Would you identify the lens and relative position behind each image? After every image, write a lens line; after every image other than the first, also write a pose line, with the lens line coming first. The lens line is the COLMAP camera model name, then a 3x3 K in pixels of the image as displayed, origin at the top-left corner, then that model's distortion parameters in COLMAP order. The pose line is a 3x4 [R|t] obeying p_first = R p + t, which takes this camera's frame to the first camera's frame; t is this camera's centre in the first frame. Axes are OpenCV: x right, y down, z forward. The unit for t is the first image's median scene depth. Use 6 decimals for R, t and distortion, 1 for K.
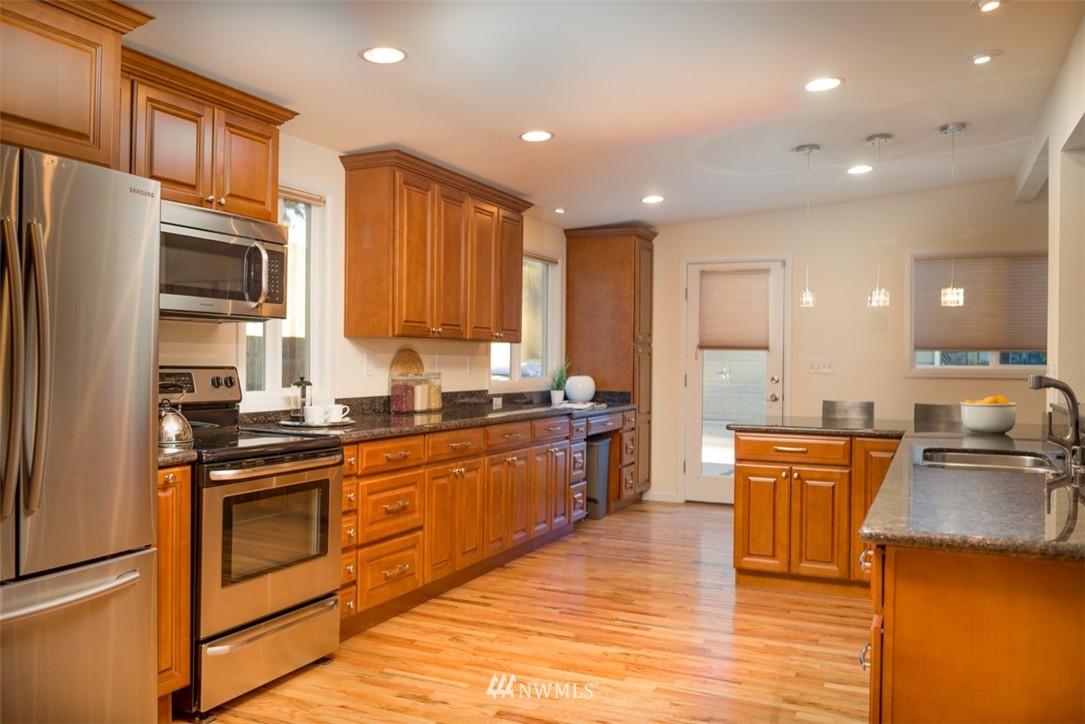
lens RADIAL K [[877.6, 0, 542.5], [0, 877.6, 362.0], [0, 0, 1]] dist [-0.004779, -0.003471]
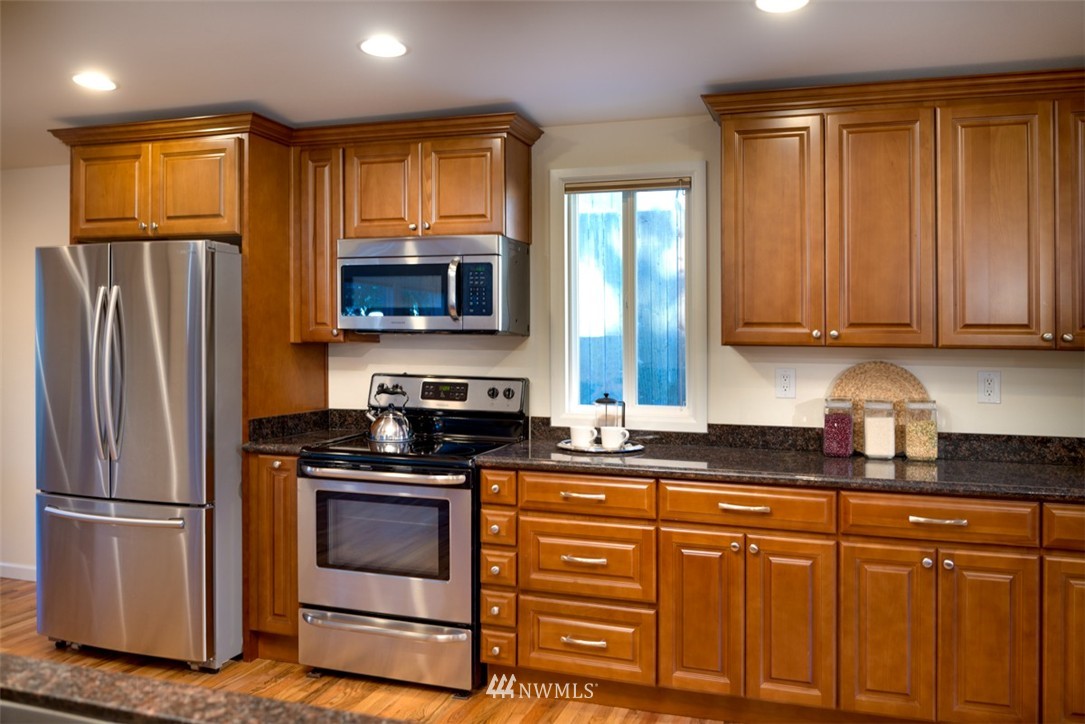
lens RADIAL K [[877.6, 0, 542.5], [0, 877.6, 362.0], [0, 0, 1]] dist [-0.004779, -0.003471]
pose [[0.128659, 0.011376, -0.991624, 0.651784], [-0.015828, 0.999830, 0.009416, -0.023615], [0.991563, 0.014484, 0.128817, 0.906202]]
